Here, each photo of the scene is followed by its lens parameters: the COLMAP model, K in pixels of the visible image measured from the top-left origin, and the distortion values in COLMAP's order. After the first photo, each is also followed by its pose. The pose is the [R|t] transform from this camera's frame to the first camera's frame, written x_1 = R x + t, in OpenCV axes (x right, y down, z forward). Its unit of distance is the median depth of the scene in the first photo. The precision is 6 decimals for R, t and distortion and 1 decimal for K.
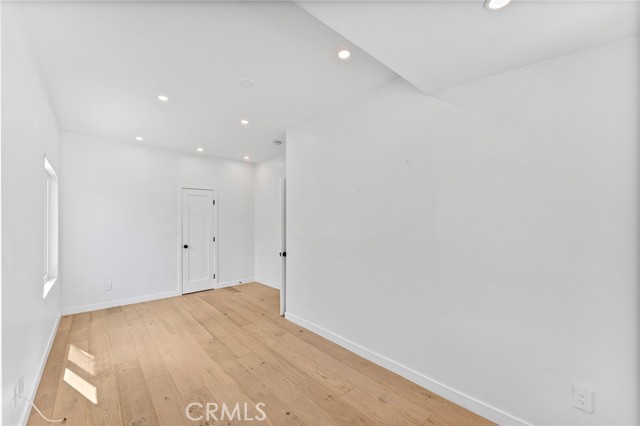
lens RADIAL K [[256.8, 0, 322.8], [0, 256.8, 216.7], [0, 0, 1]] dist [-0.000388, -0.001213]
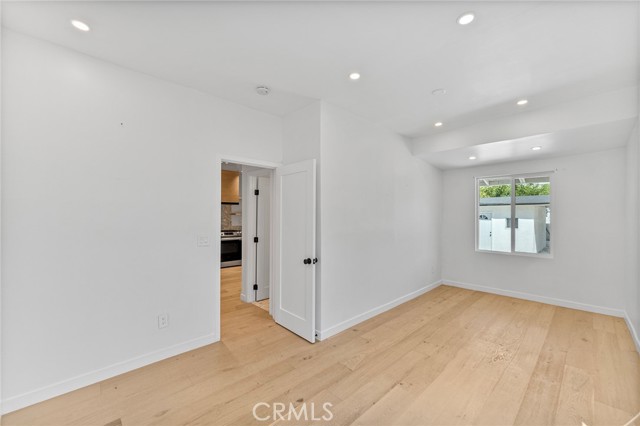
lens RADIAL K [[256.8, 0, 317.5], [0, 256.8, 218.6], [0, 0, 1]] dist [-0.000388, -0.001213]
pose [[-0.020488, -0.002965, 0.999786, -1.142214], [-0.014924, 0.999885, 0.002660, 0.027650], [-0.999679, -0.014866, -0.020530, 1.274699]]
